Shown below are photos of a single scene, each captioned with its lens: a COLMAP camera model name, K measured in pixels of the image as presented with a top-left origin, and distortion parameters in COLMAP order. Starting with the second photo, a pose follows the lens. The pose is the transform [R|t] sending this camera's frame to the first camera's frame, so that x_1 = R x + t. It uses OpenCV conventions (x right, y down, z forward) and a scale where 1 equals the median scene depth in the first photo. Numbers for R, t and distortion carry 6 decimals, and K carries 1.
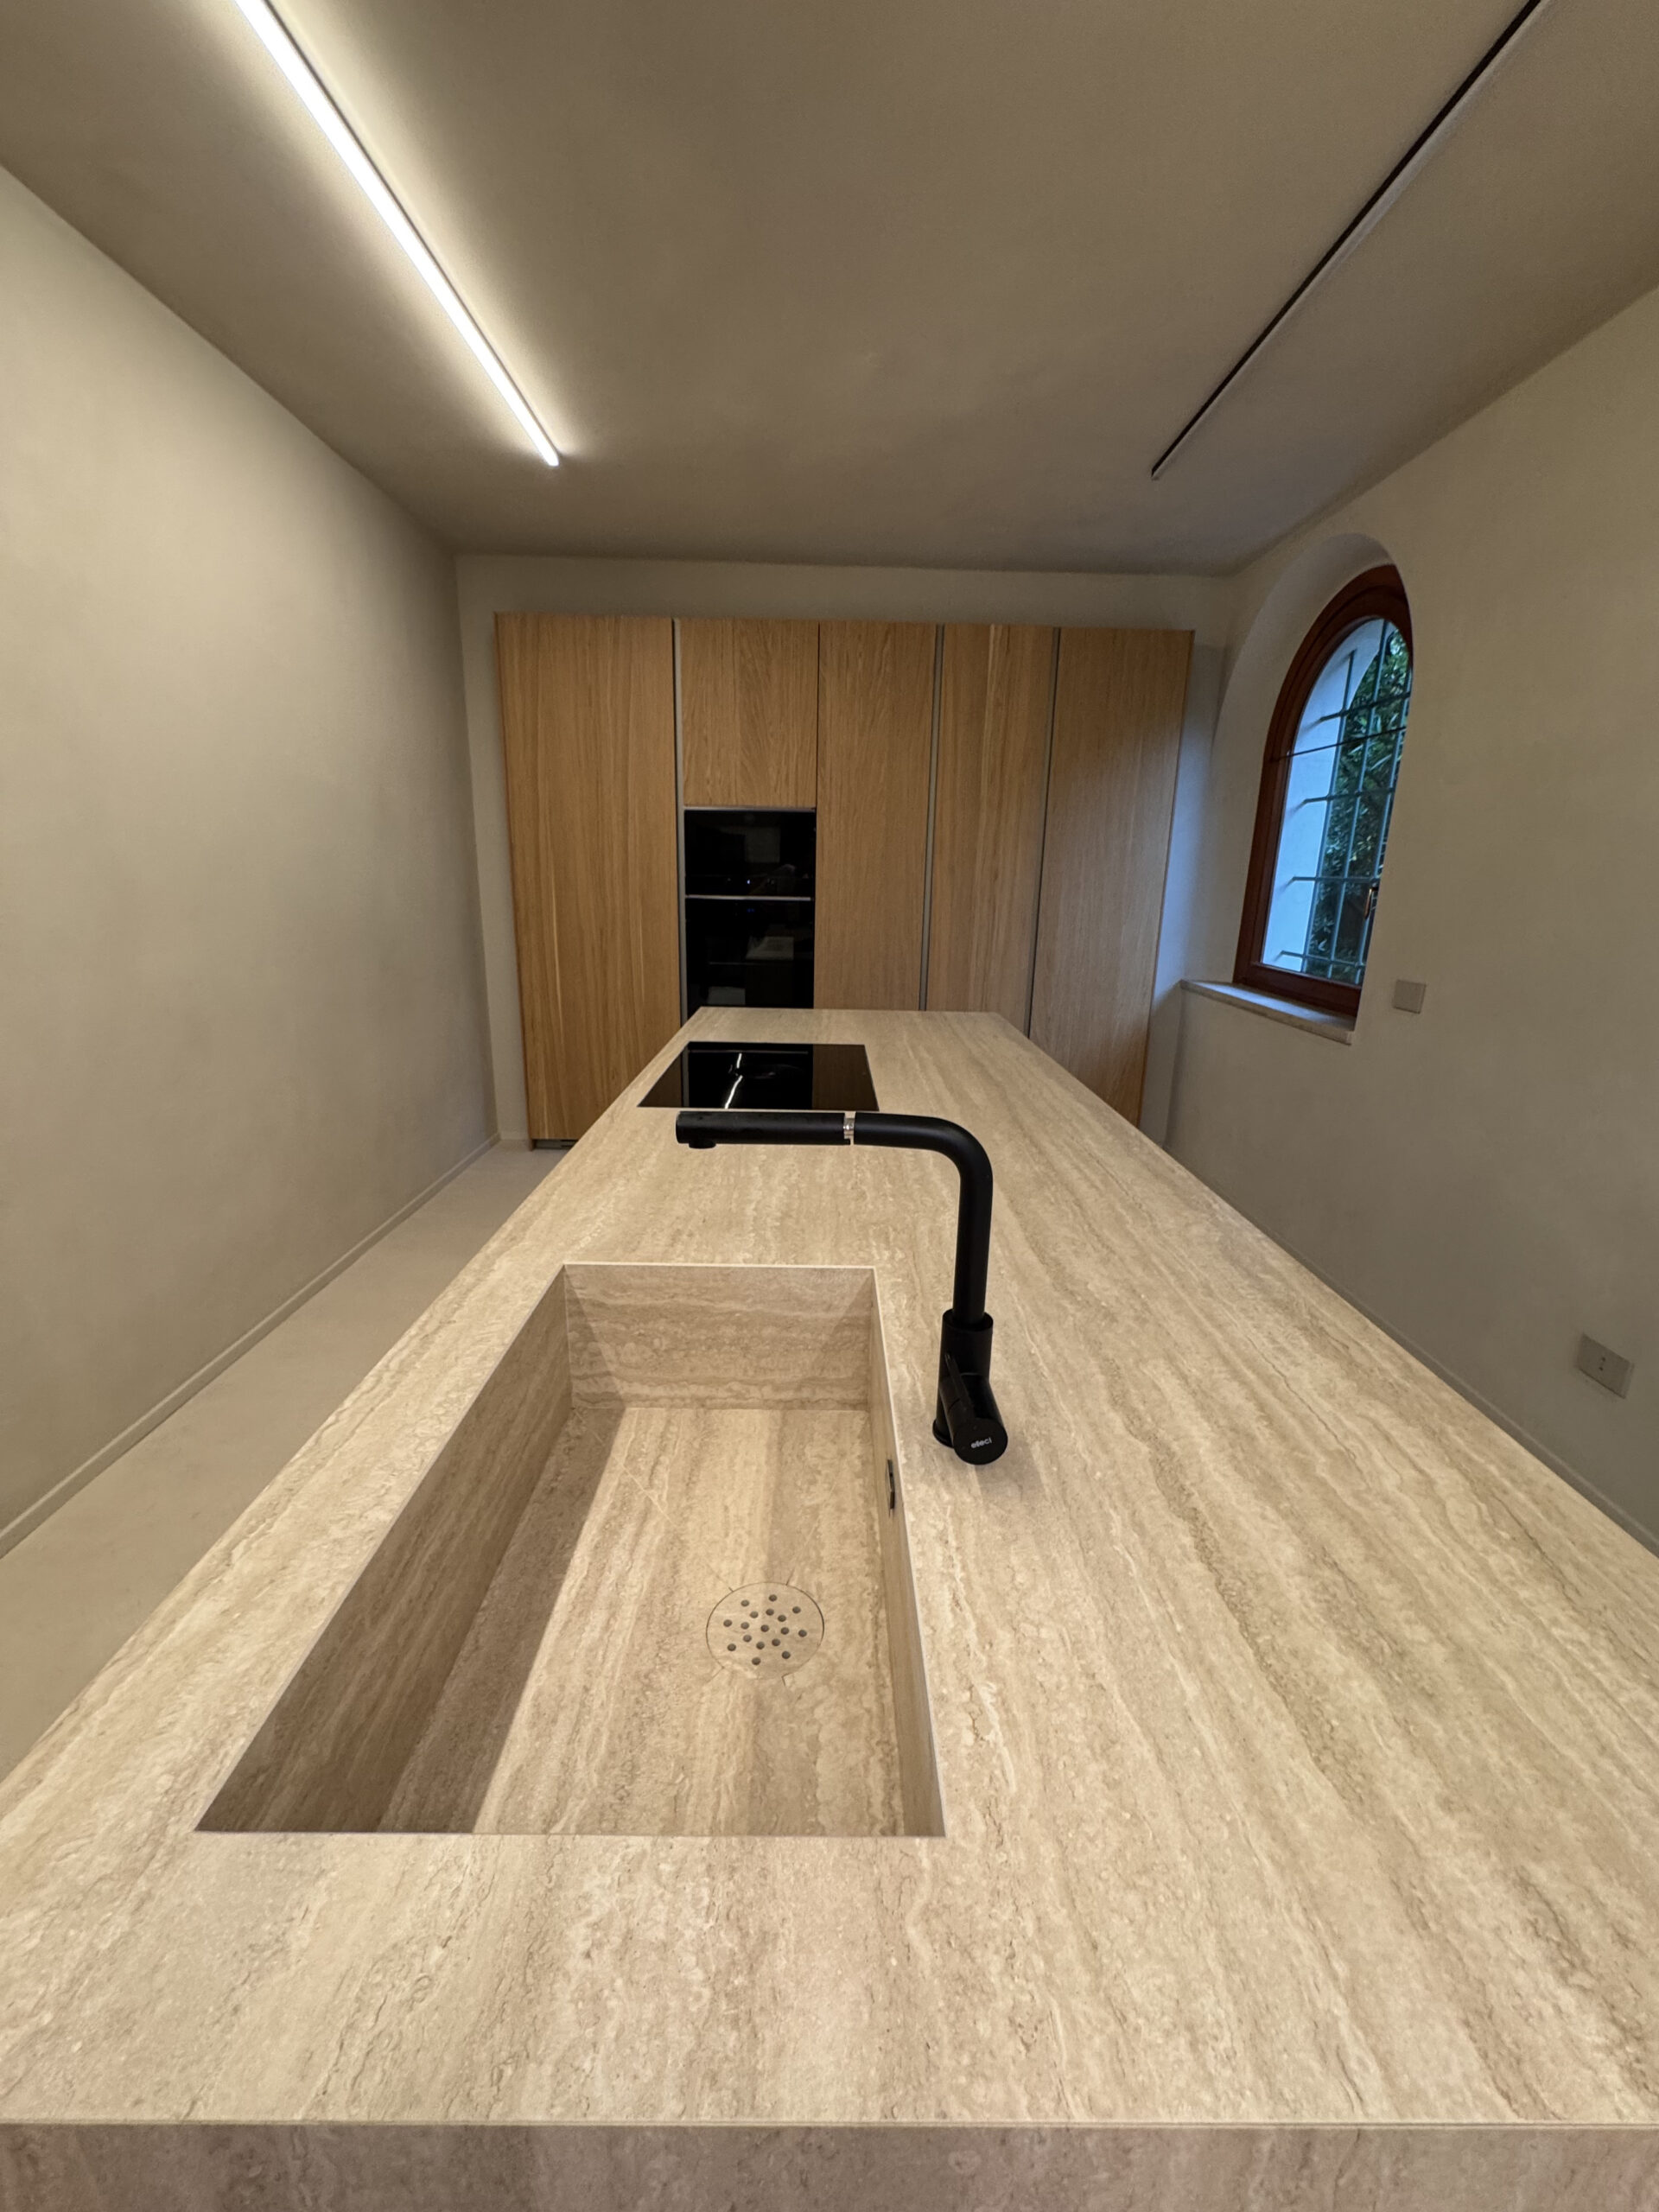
lens RADIAL K [[889.7, 0, 829.5], [0, 889.7, 1106.0], [0, 0, 1]] dist [-0.003213, -0.000252]
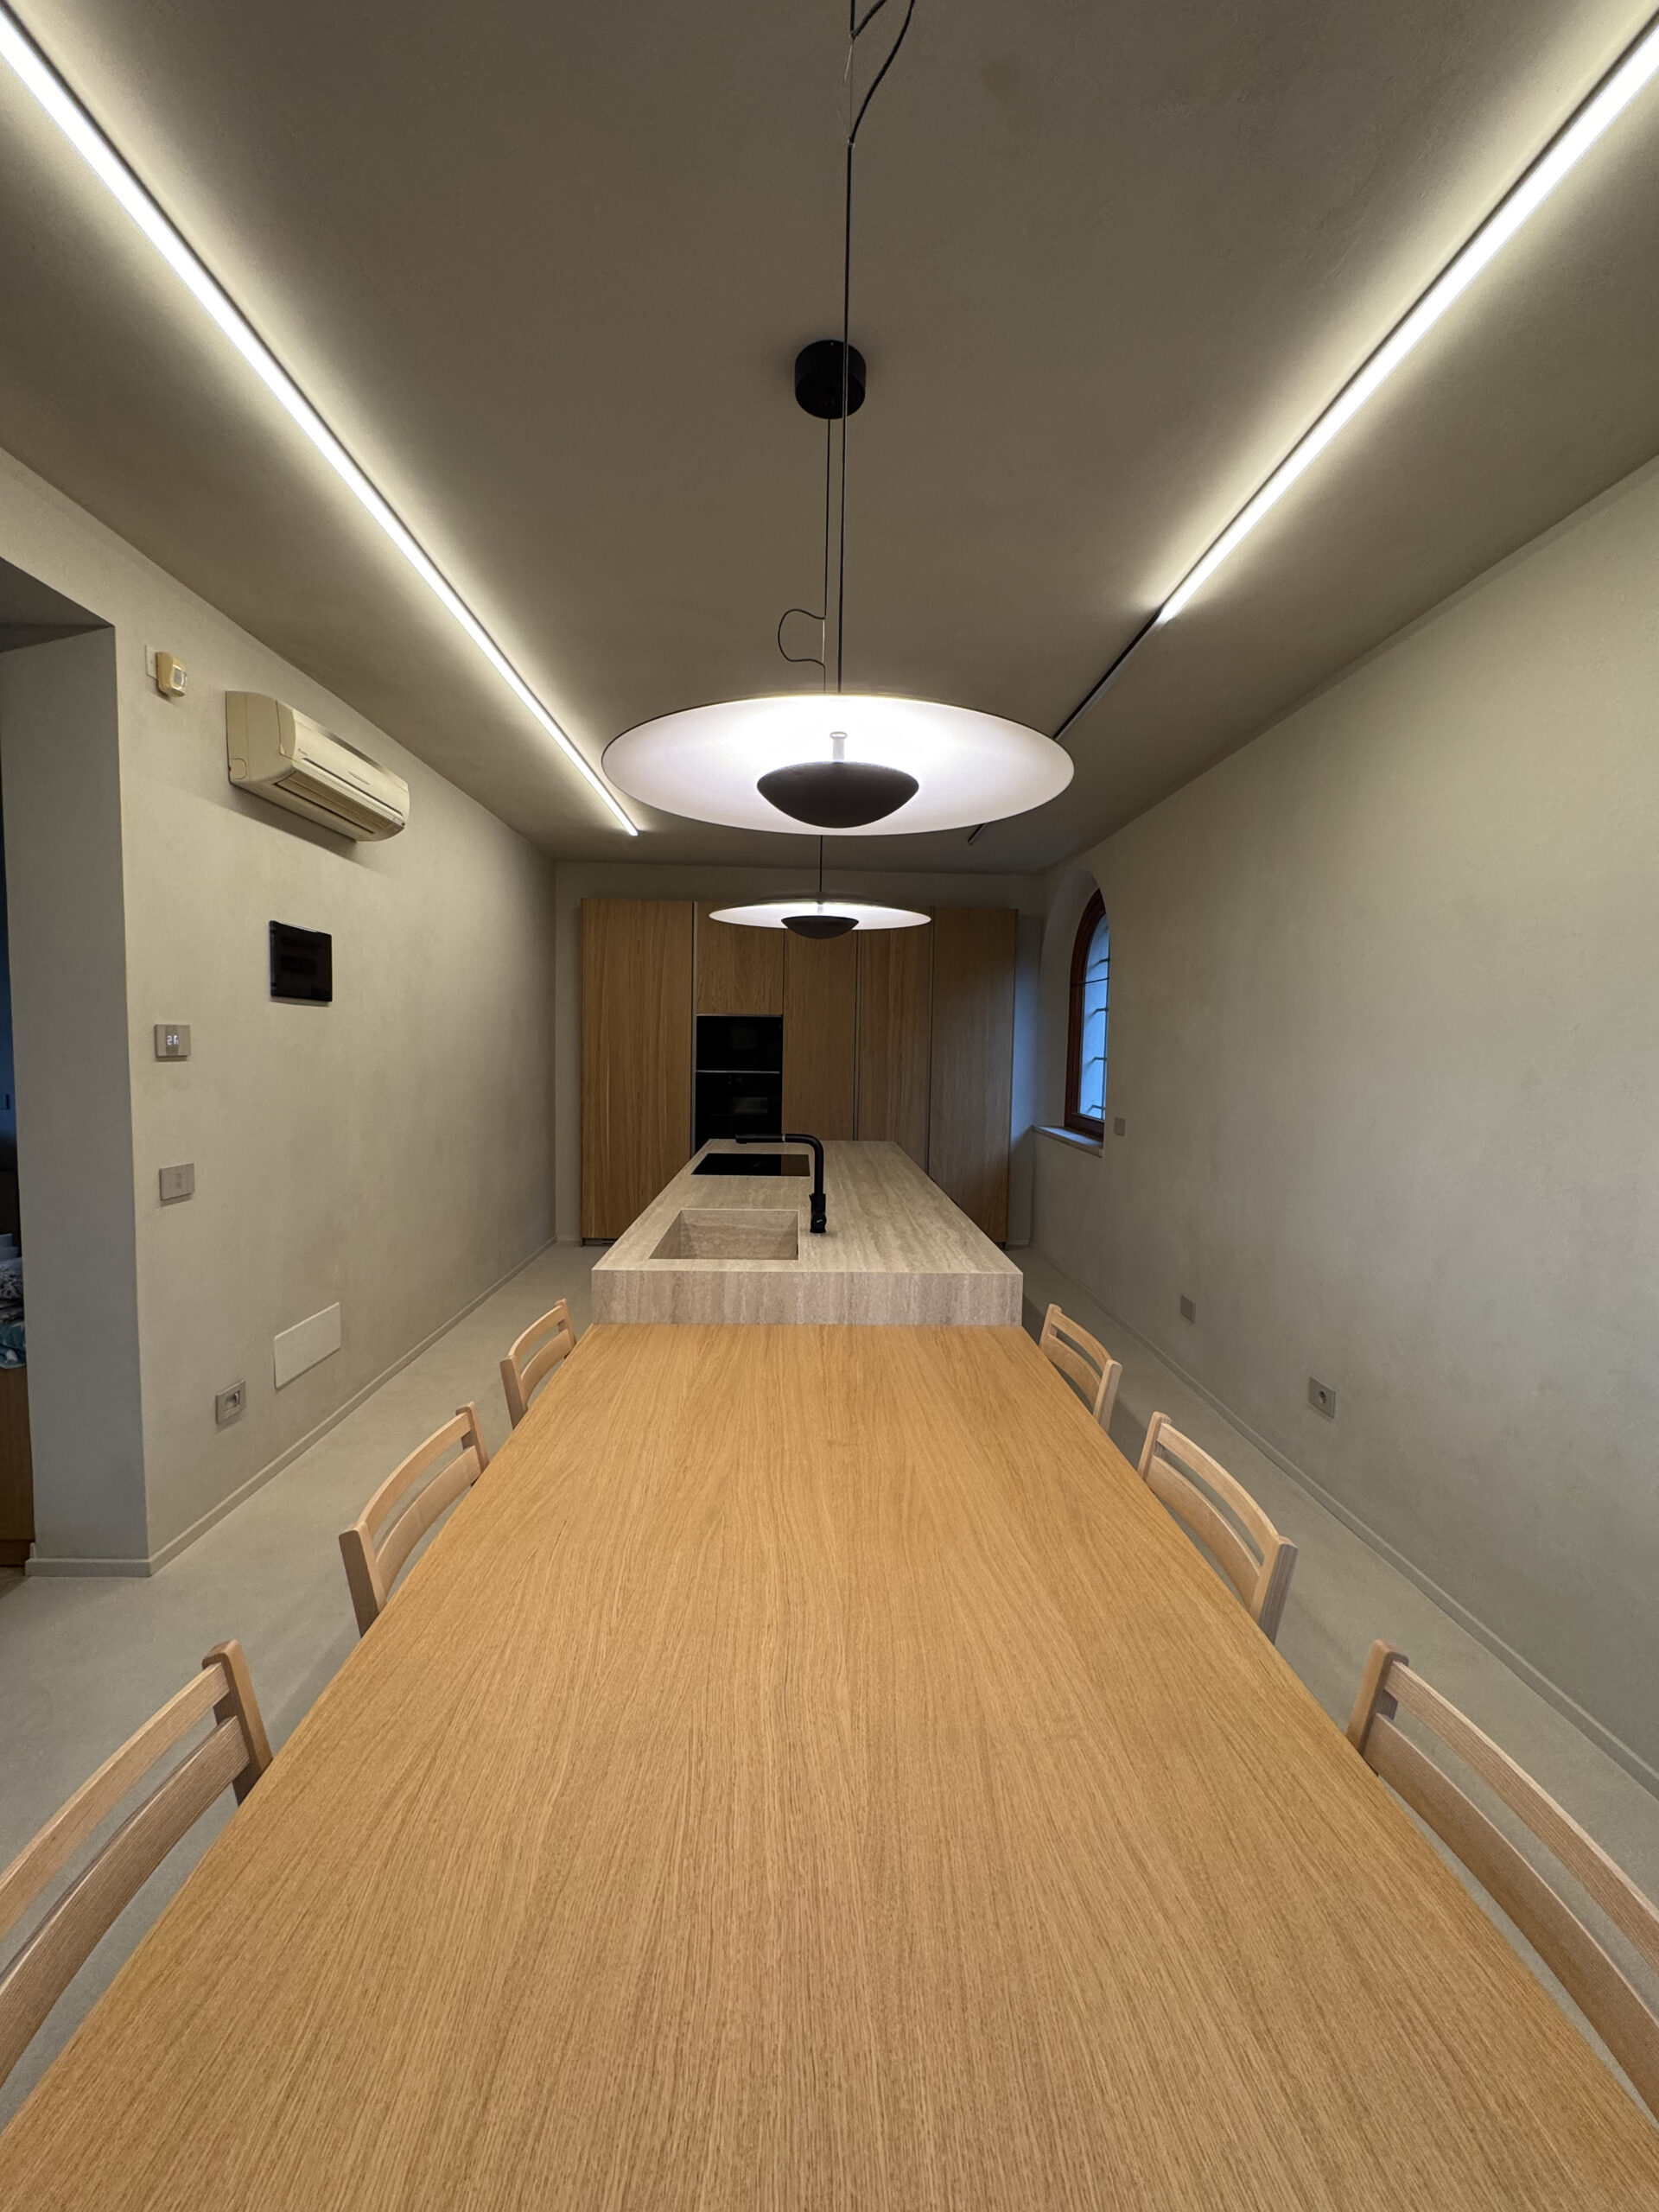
lens RADIAL K [[889.7, 0, 829.5], [0, 889.7, 1106.0], [0, 0, 1]] dist [-0.003213, -0.000252]
pose [[0.999556, -0.003592, 0.029567, 0.019636], [0.009011, 0.982653, -0.185237, 0.108223], [-0.028389, 0.185421, 0.982249, -0.494697]]
